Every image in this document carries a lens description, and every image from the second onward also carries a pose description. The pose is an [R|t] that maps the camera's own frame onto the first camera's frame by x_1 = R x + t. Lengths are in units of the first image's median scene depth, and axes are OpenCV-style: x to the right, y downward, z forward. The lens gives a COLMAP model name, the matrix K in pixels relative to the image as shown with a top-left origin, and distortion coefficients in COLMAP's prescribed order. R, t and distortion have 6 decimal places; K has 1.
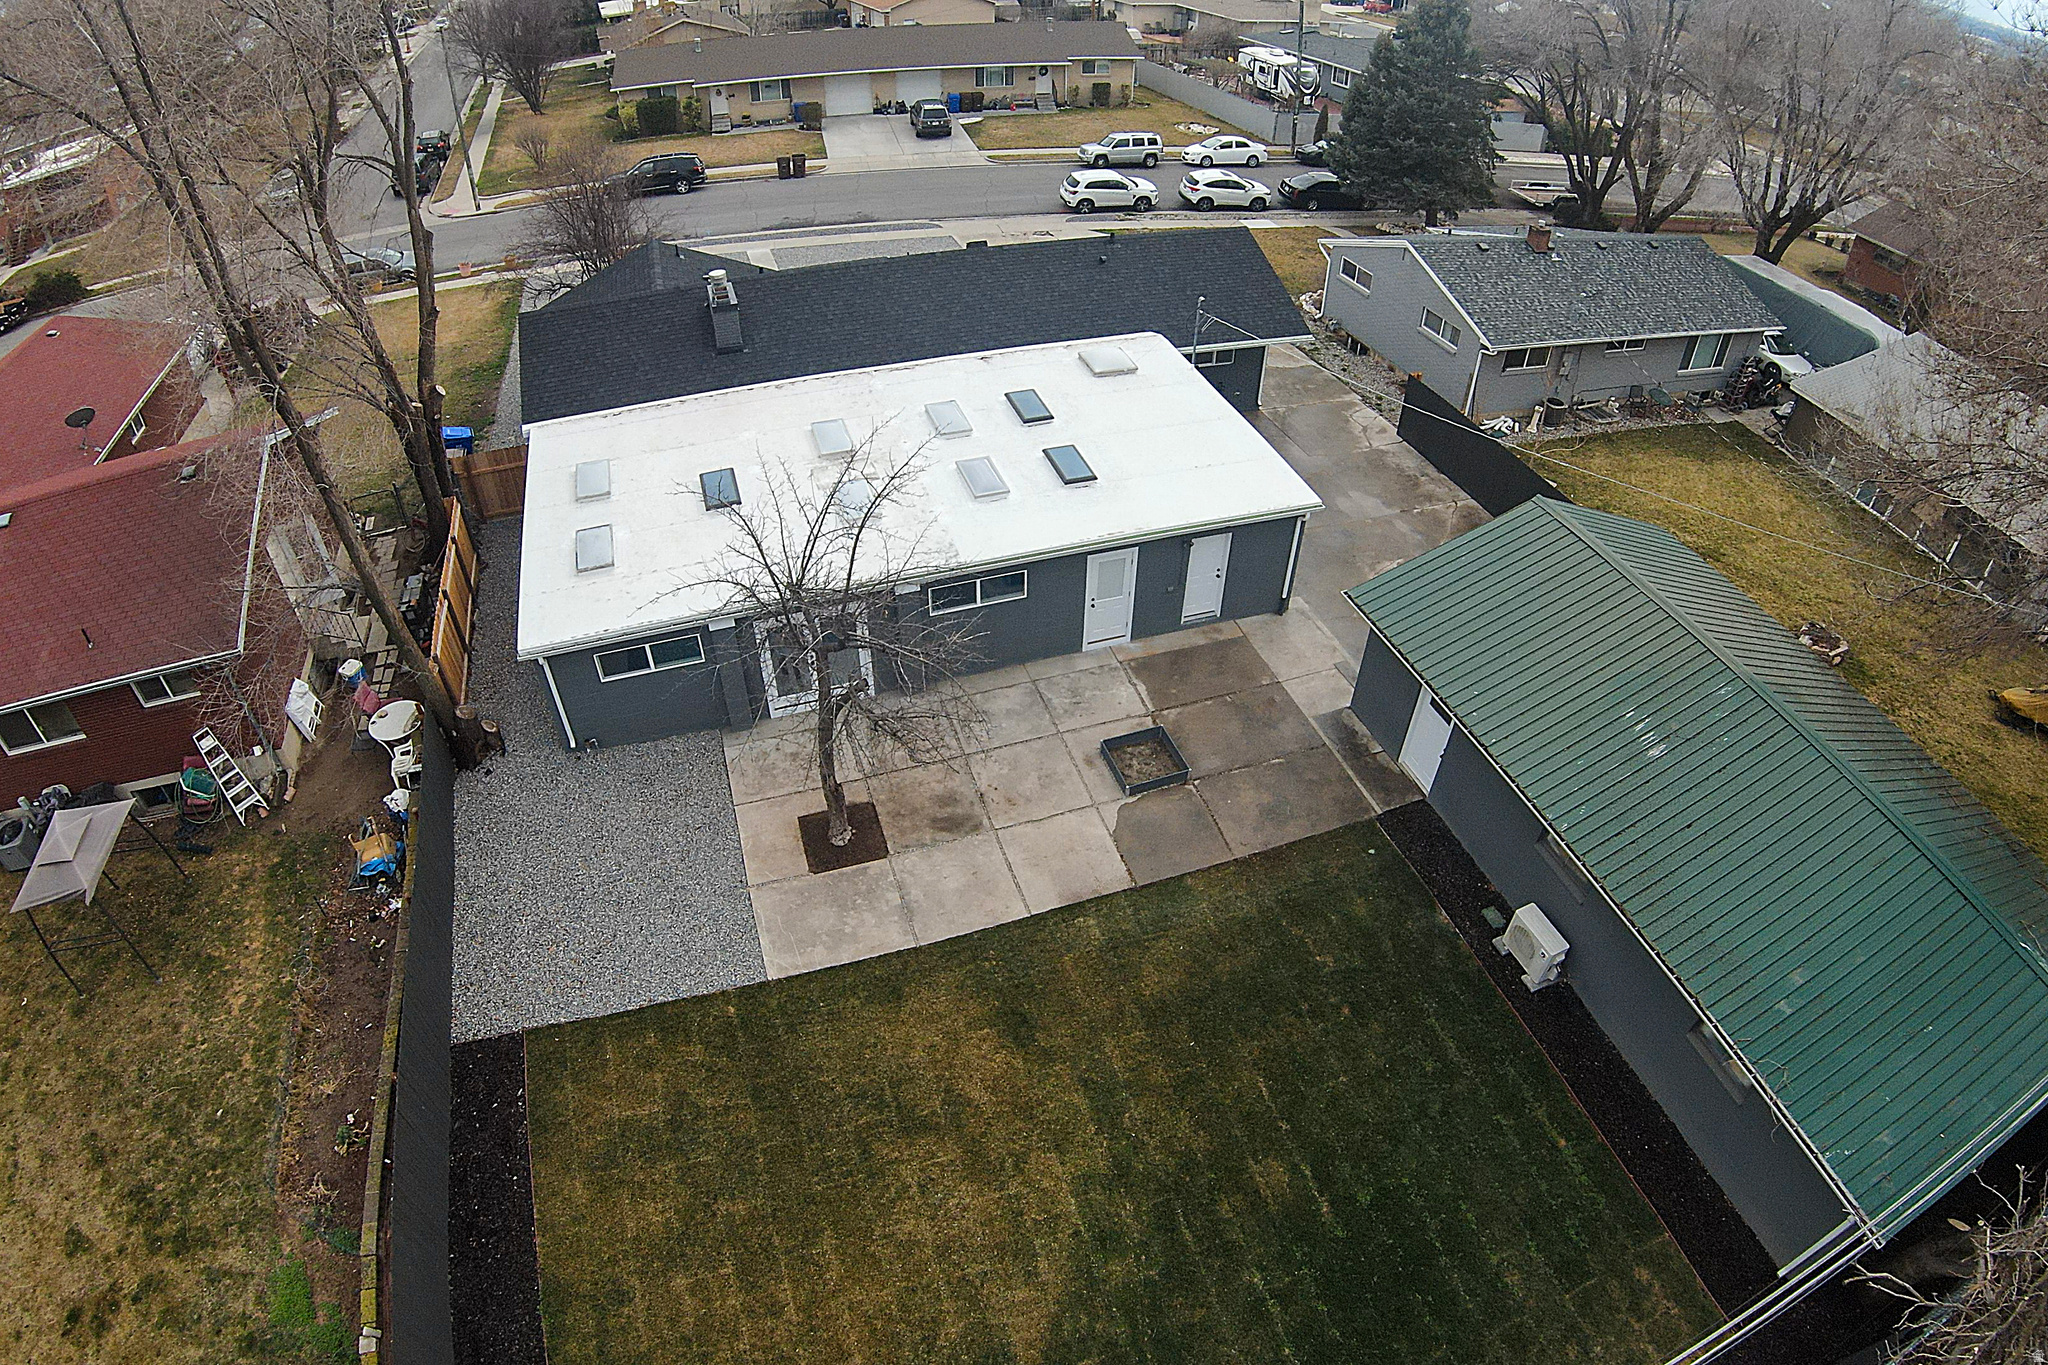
lens RADIAL K [[1074.3, 0, 1010.5], [0, 1074.3, 675.2], [0, 0, 1]] dist [-0.209943, 0.037528]
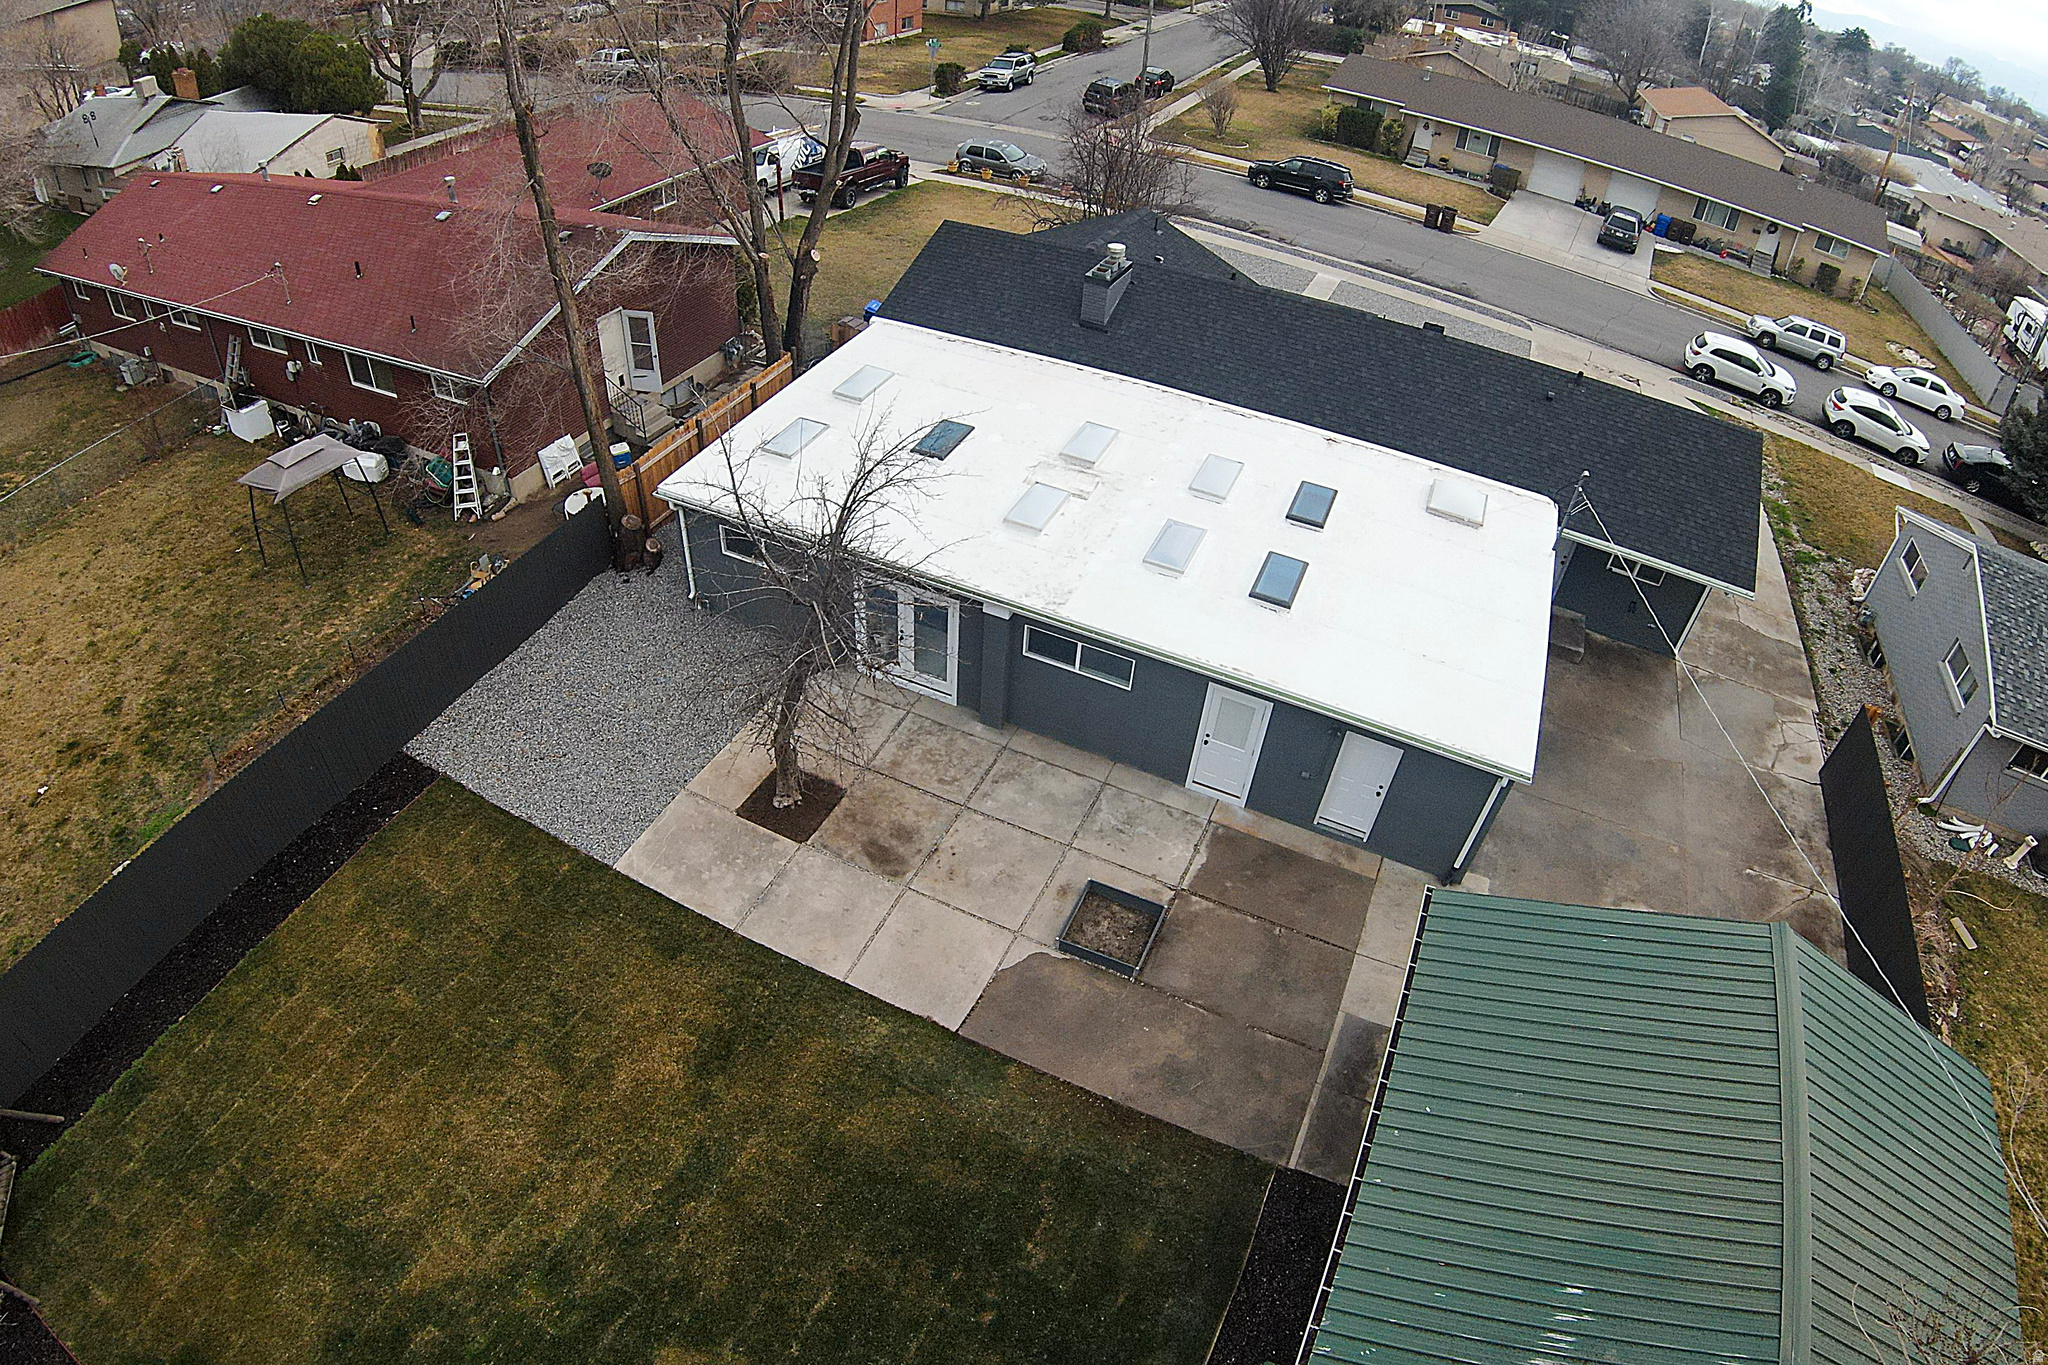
lens RADIAL K [[1074.3, 0, 1018.9], [0, 1074.3, 671.5], [0, 0, 1]] dist [-0.209943, 0.037528]
pose [[0.730081, 0.471613, -0.494534, 0.330268], [-0.485035, 0.867403, 0.111142, -0.125123], [0.481376, 0.158724, 0.862023, 0.211684]]
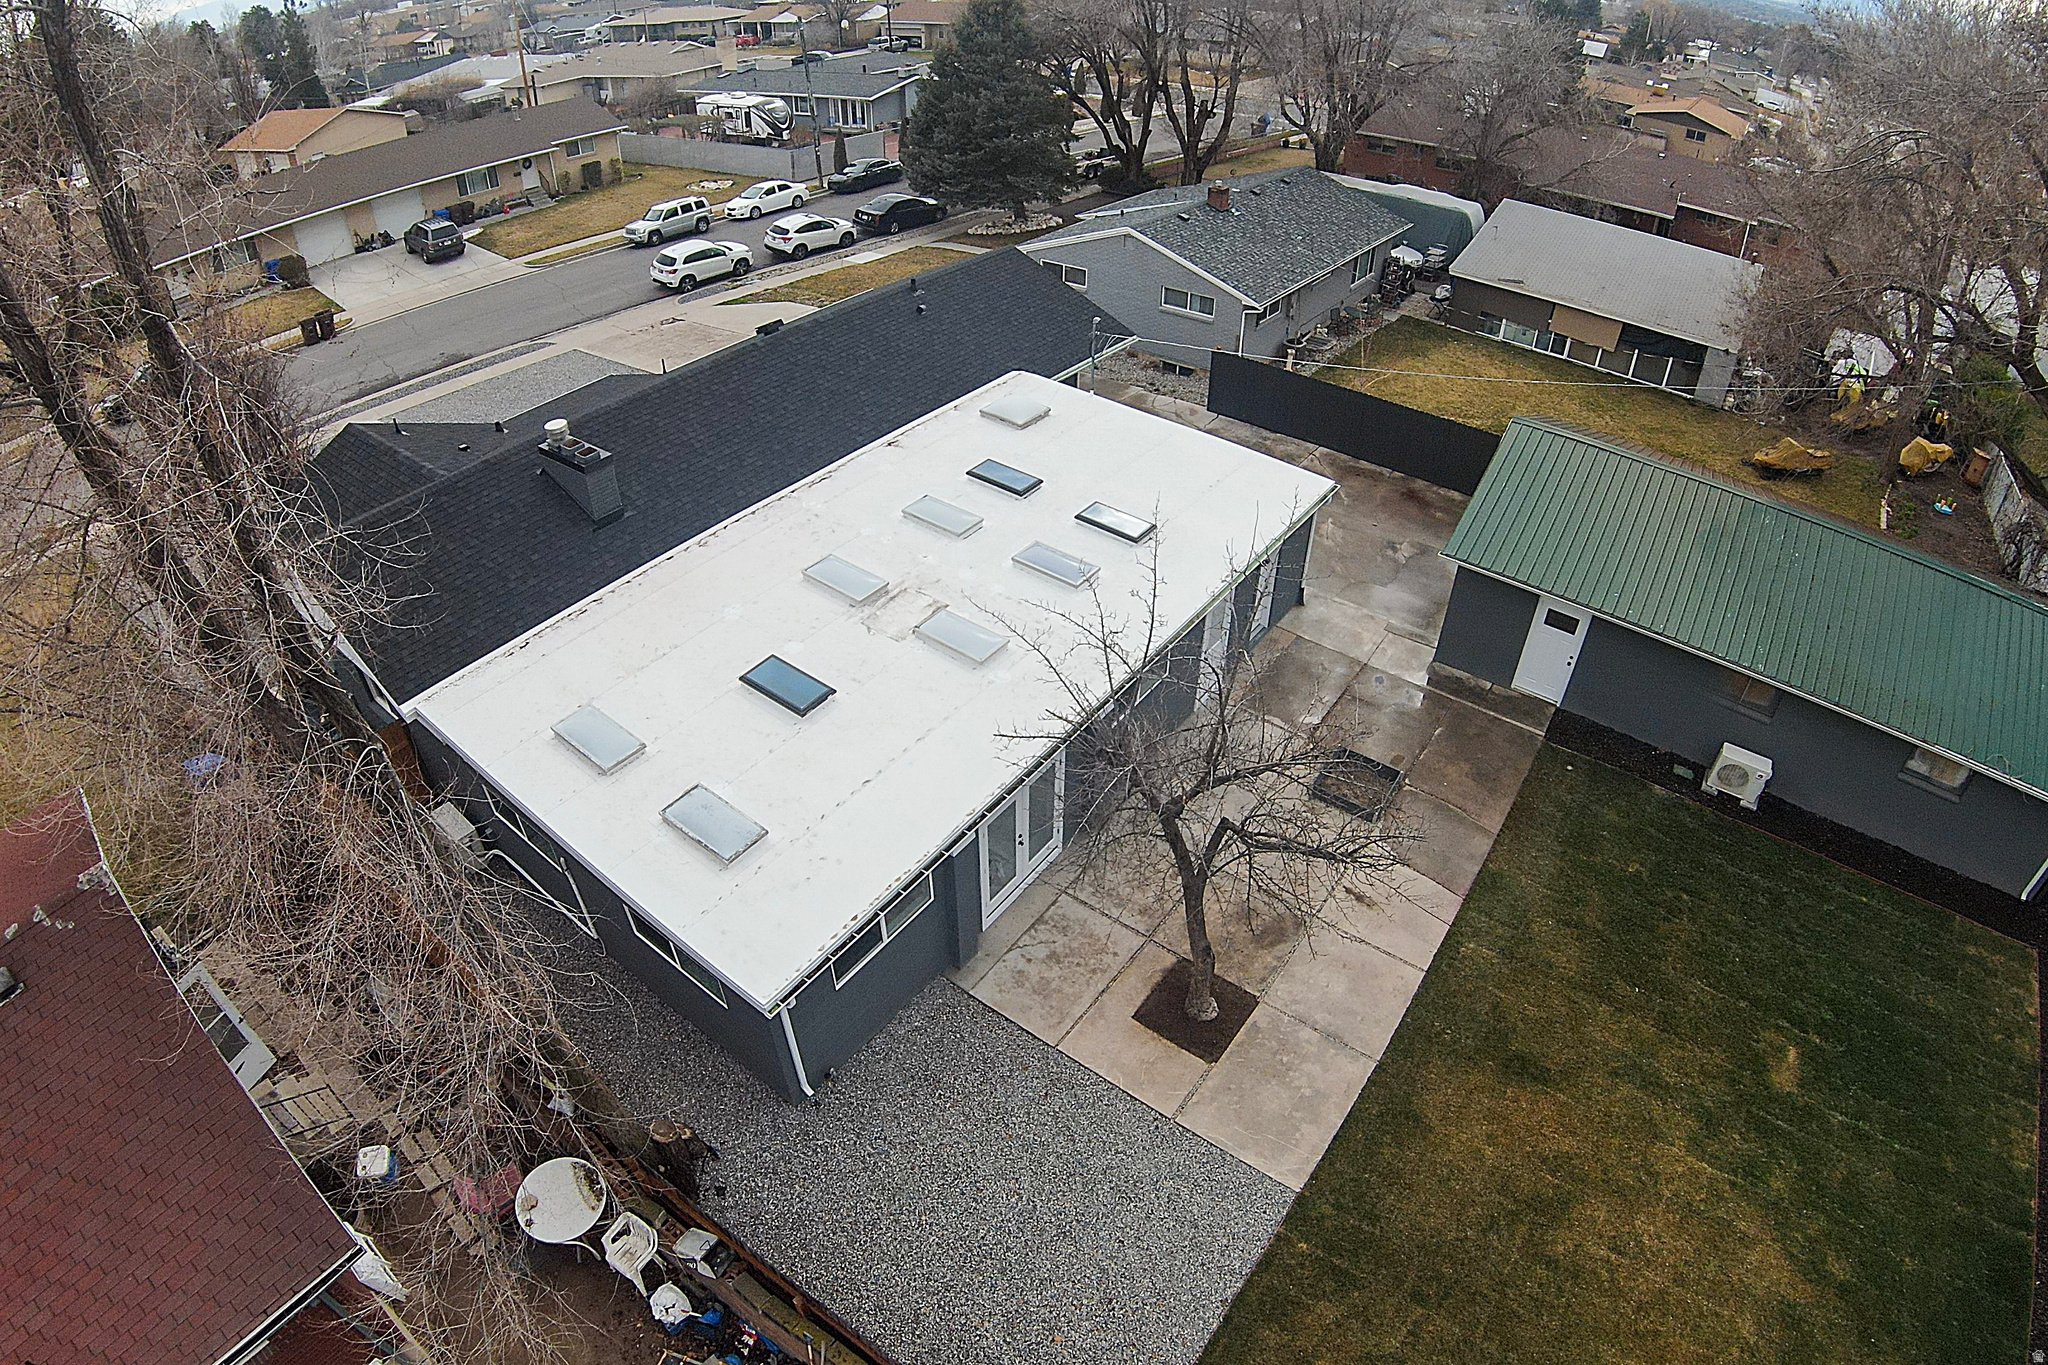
lens RADIAL K [[1074.3, 0, 1011.3], [0, 1074.3, 684.4], [0, 0, 1]] dist [-0.209943, 0.037528]
pose [[0.818878, -0.359676, 0.447294, -0.448596], [0.375906, 0.924988, 0.055613, -0.148548], [-0.433744, 0.122600, 0.892656, 0.245568]]
